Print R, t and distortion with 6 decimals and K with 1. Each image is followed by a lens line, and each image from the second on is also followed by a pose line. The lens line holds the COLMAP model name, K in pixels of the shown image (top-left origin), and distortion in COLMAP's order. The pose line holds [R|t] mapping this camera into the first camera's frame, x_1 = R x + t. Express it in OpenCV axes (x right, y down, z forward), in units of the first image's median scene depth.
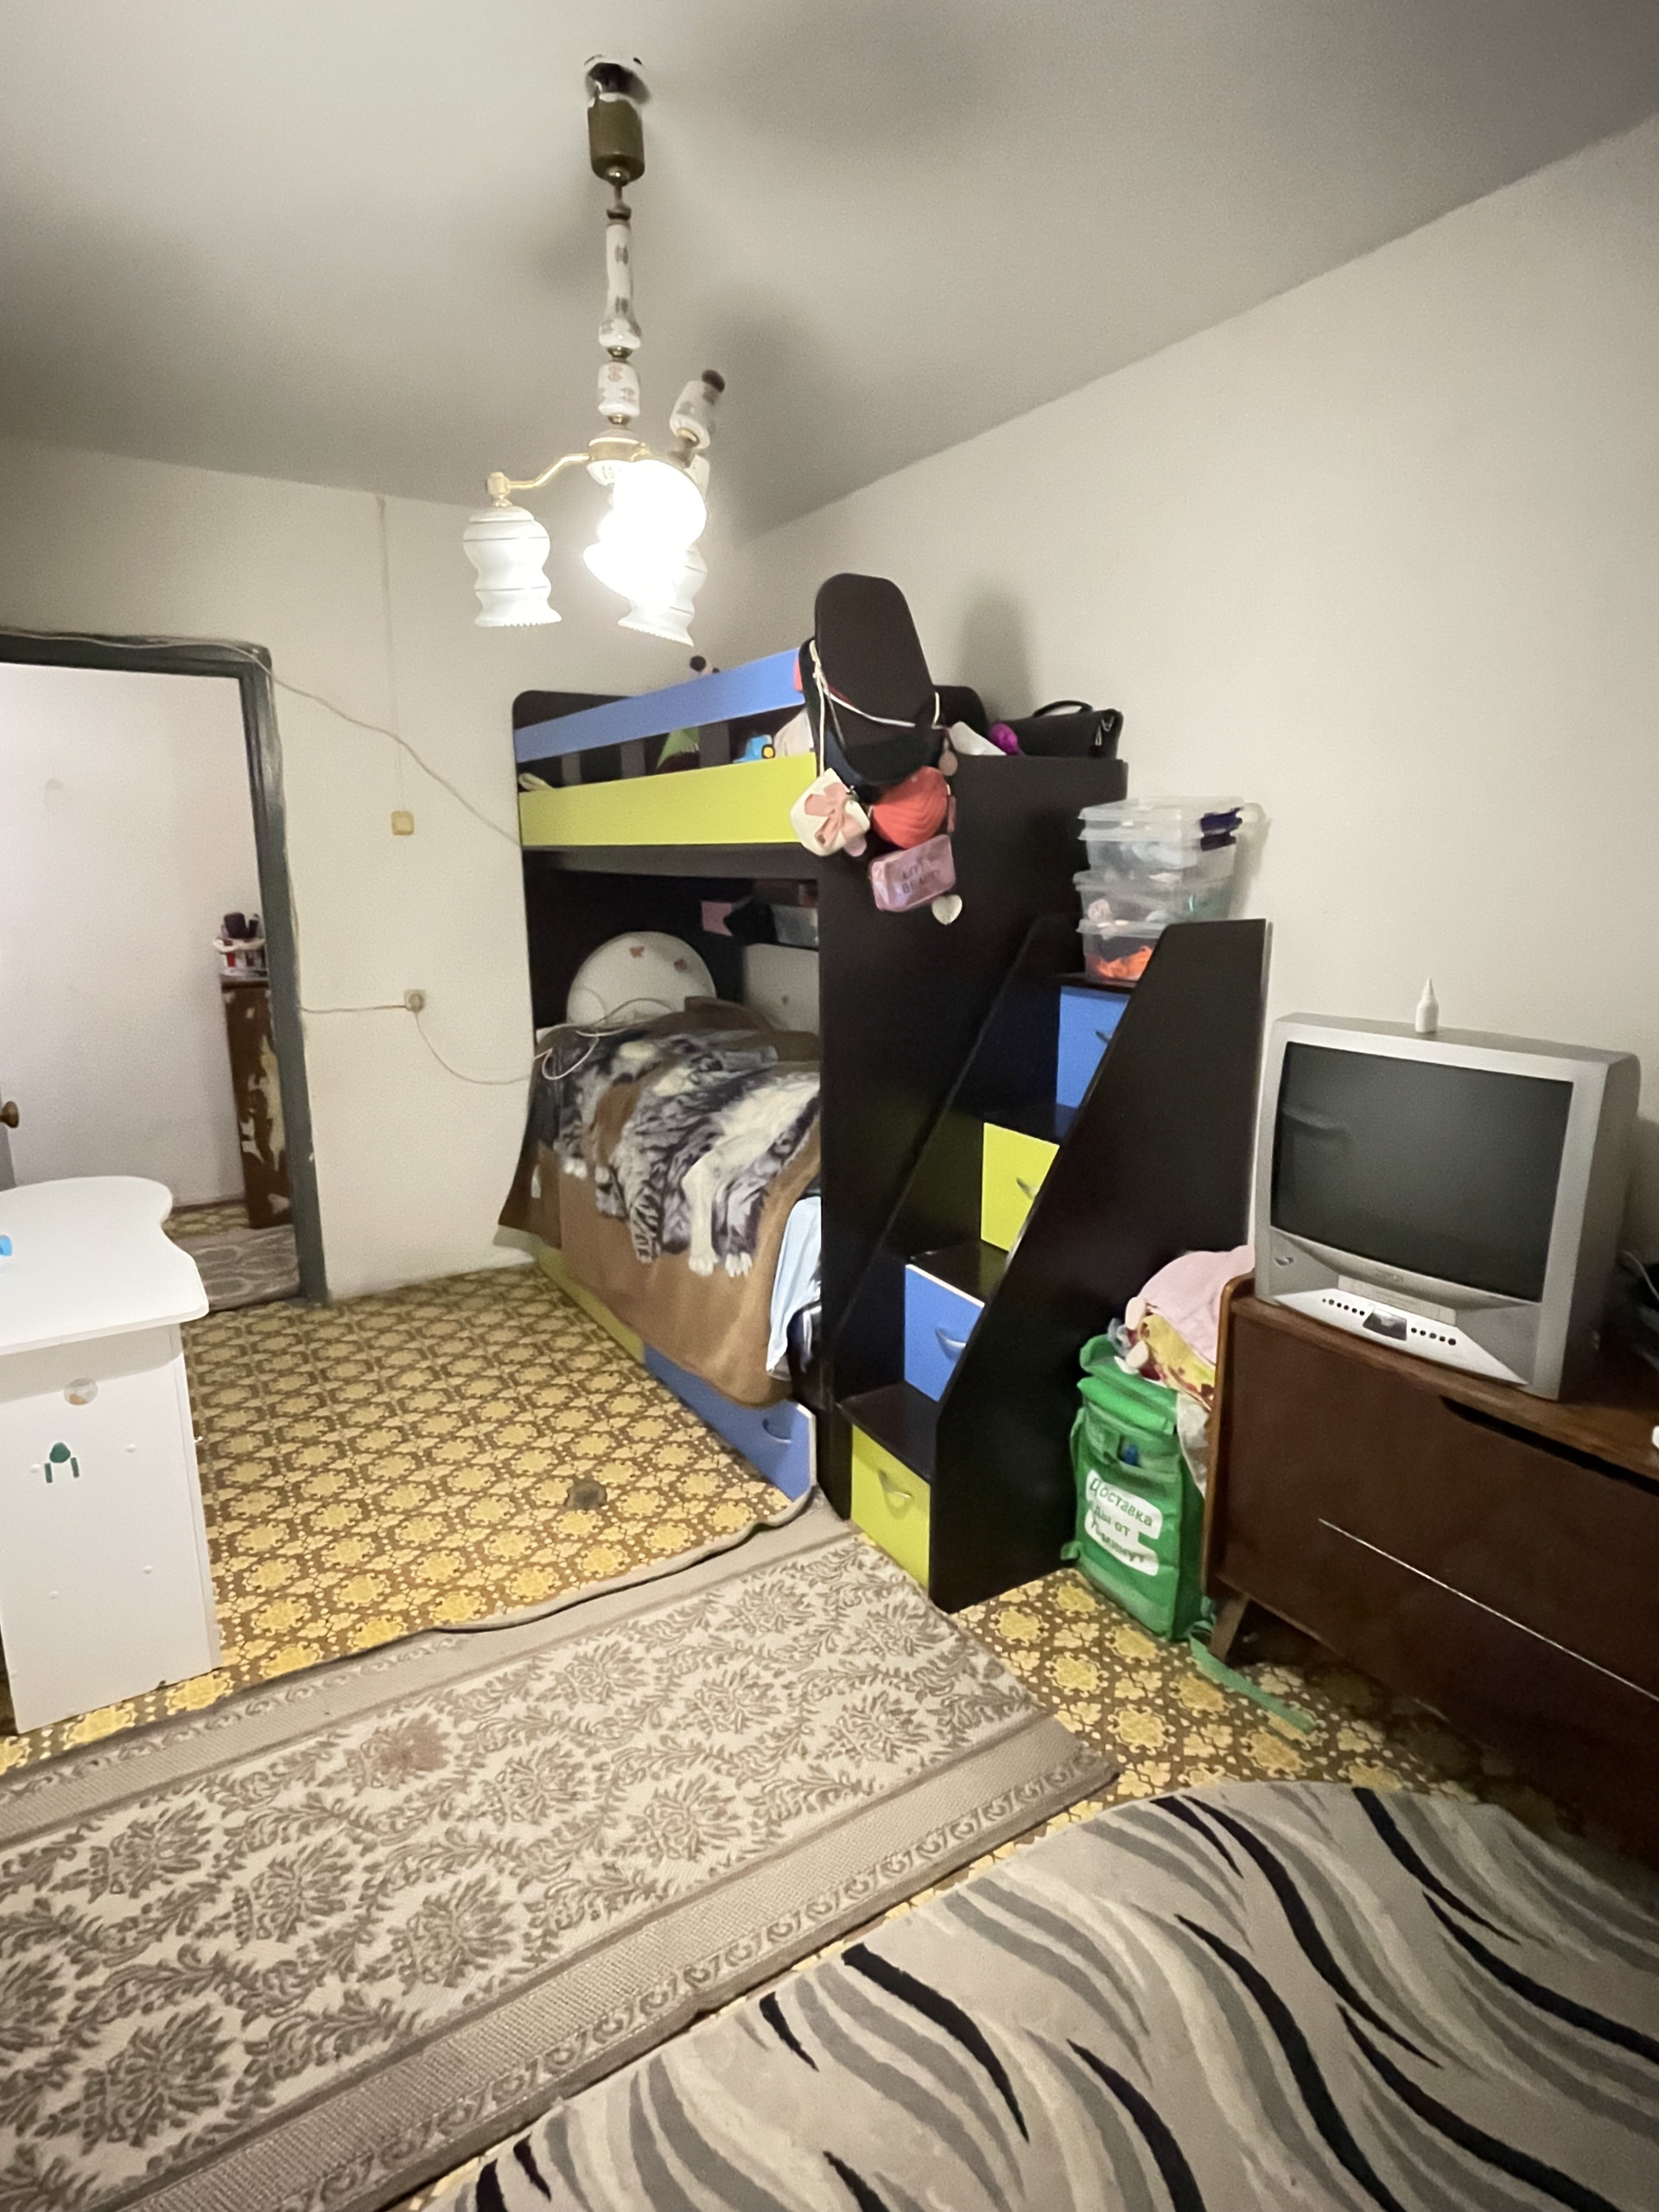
lens RADIAL K [[1136.8, 0, 832.0], [0, 1136.8, 1102.2], [0, 0, 1]] dist [-0.005600, 0.000922]
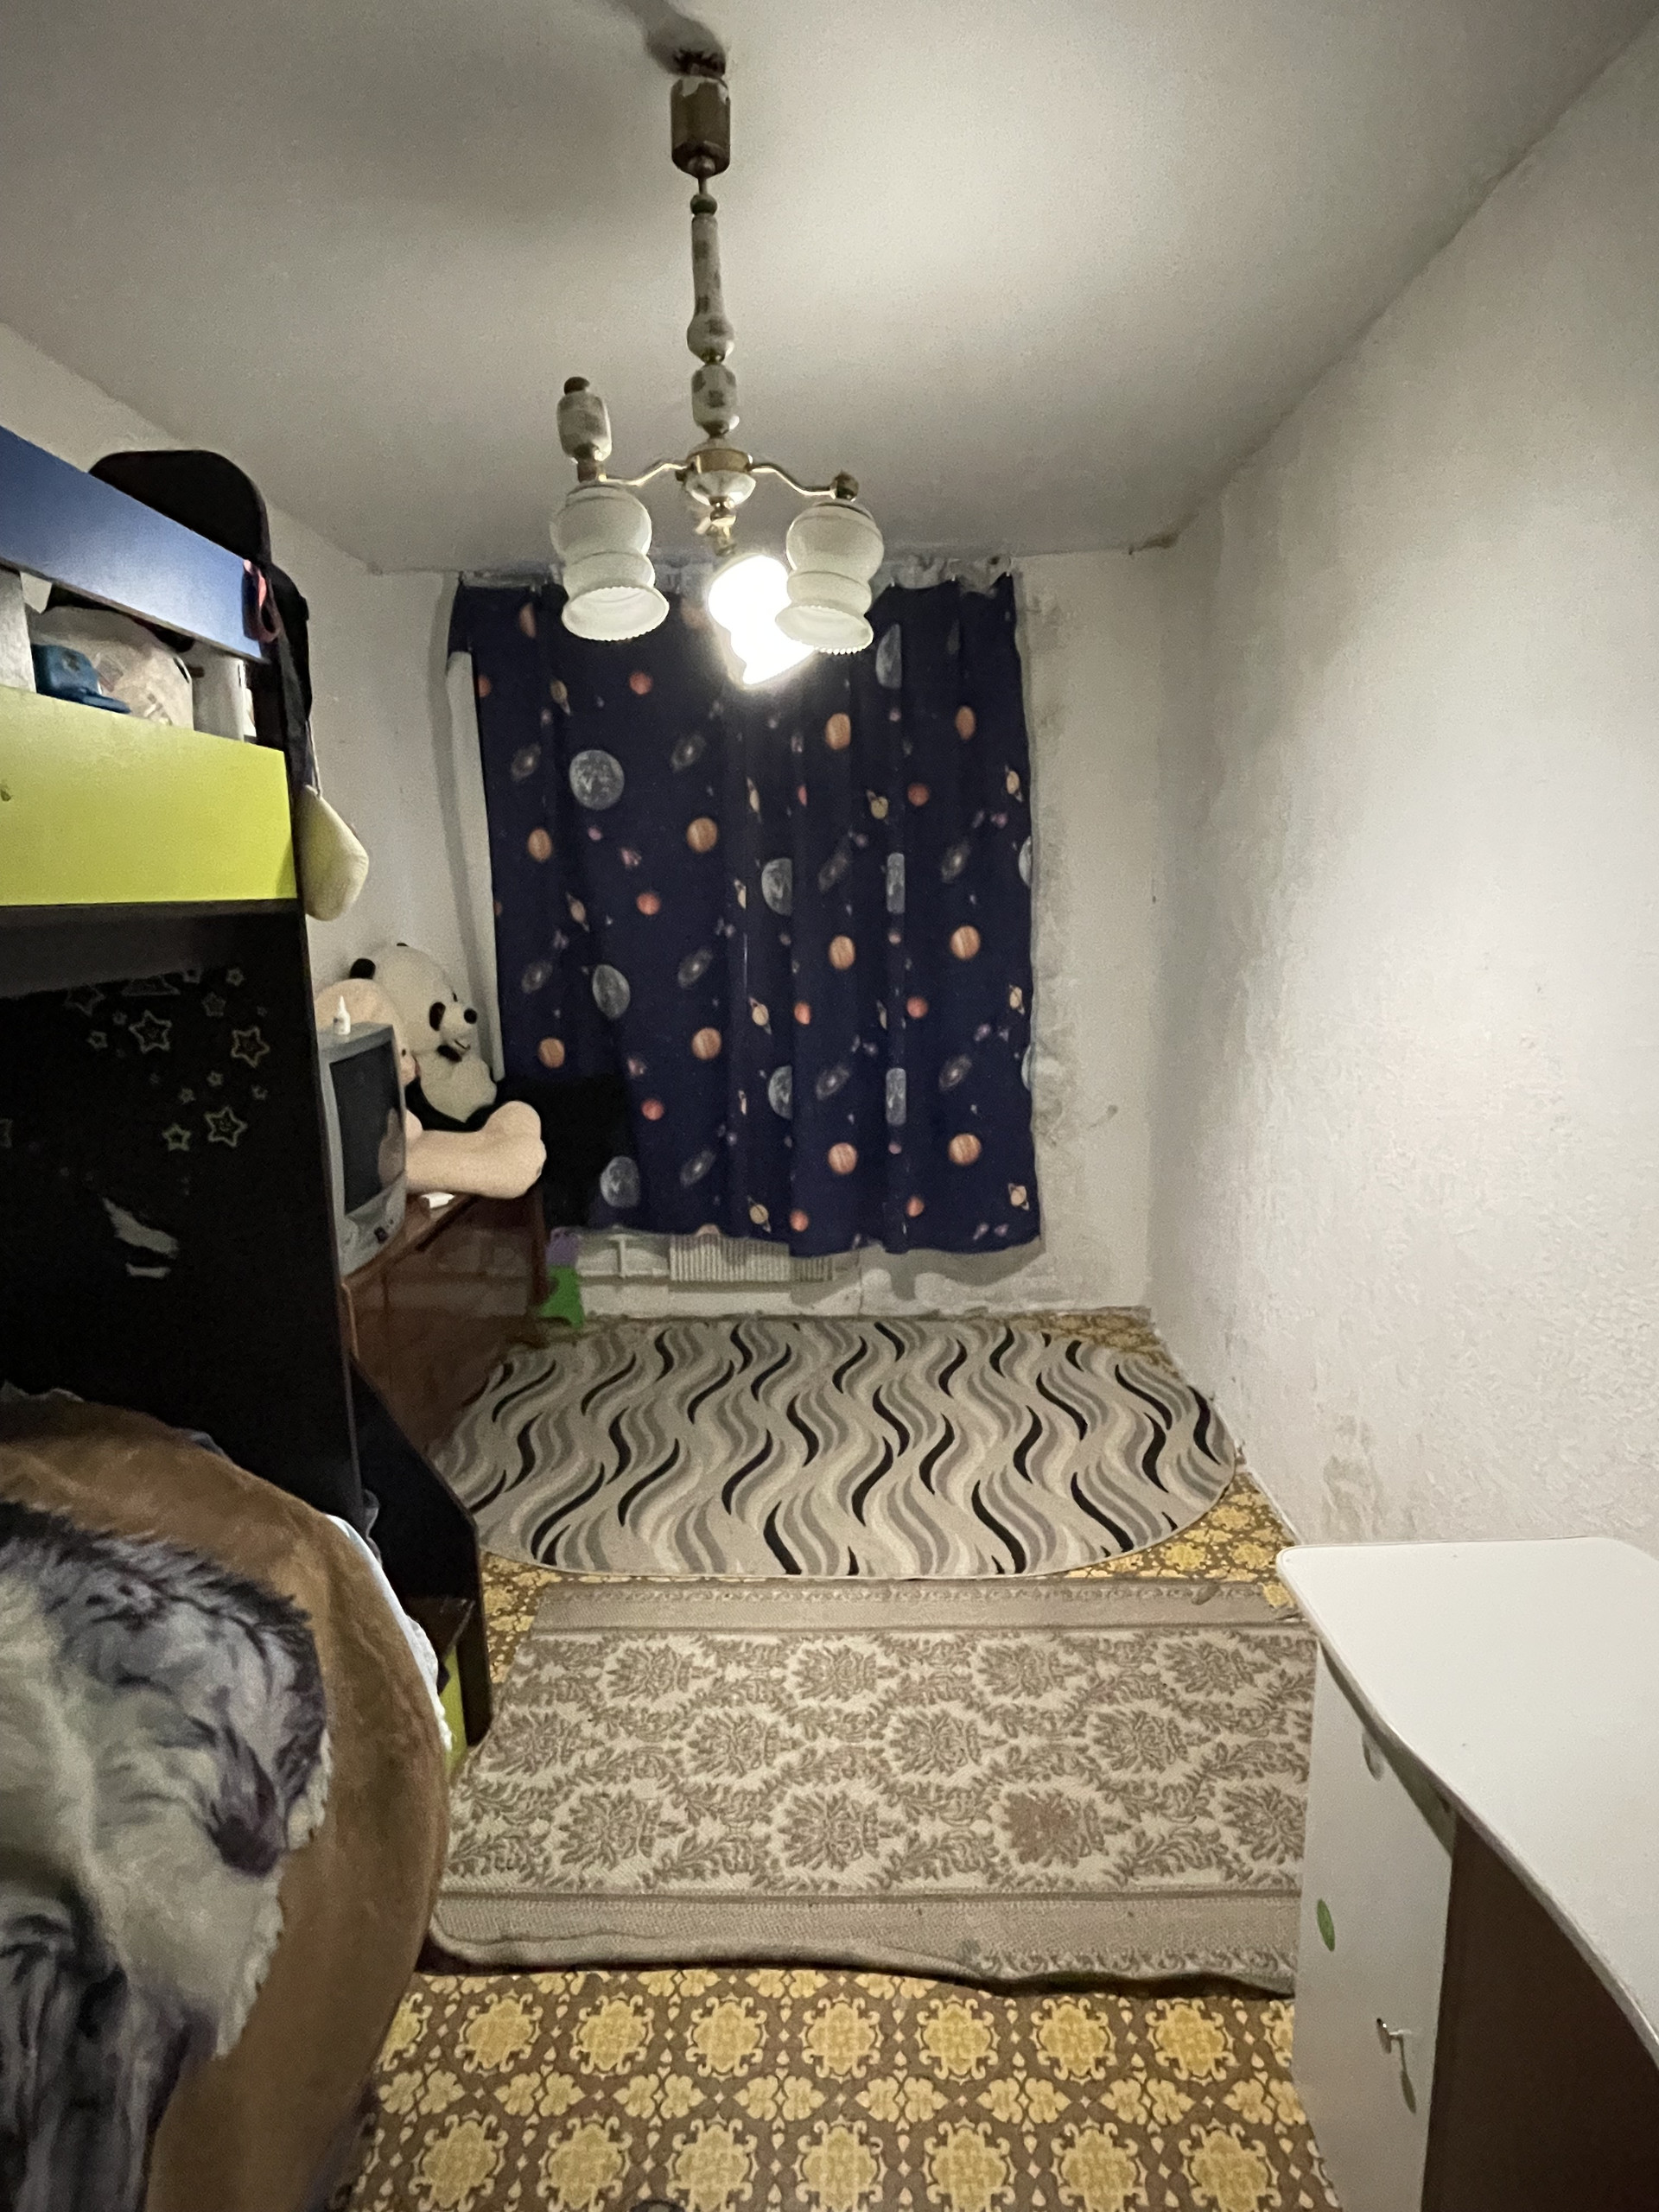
lens RADIAL K [[1136.8, 0, 834.3], [0, 1136.8, 1106.0], [0, 0, 1]] dist [-0.005600, 0.000922]
pose [[-0.838012, -0.082858, 0.539325, -0.771412], [0.139223, 0.923220, 0.358164, -0.395808], [-0.527592, 0.375233, -0.762133, 1.776804]]
